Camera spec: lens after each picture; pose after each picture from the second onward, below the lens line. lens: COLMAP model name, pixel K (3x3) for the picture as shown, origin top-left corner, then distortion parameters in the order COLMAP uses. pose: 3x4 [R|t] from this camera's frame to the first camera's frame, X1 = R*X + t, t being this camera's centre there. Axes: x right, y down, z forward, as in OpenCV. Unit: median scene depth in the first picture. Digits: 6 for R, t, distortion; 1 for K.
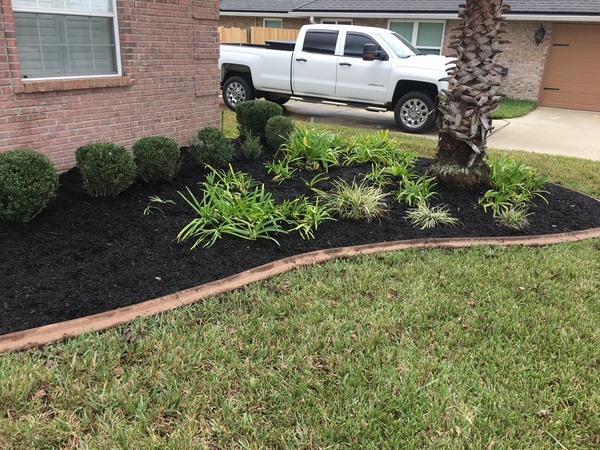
lens RADIAL K [[506.4, 0, 300.0], [0, 506.4, 225.0], [0, 0, 1]] dist [0.009923, 0.003964]
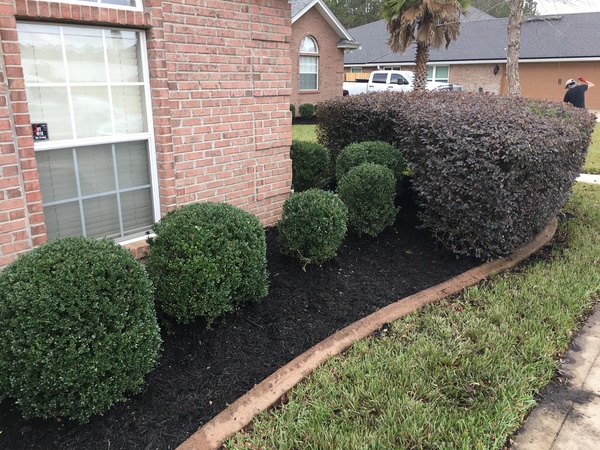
lens RADIAL K [[506.4, 0, 300.0], [0, 506.4, 225.0], [0, 0, 1]] dist [0.009923, 0.003964]
pose [[0.988701, -0.001451, -0.149895, 0.024442], [-0.009627, 0.997274, -0.073156, 0.441527], [0.149592, 0.073773, 0.985992, -1.182329]]
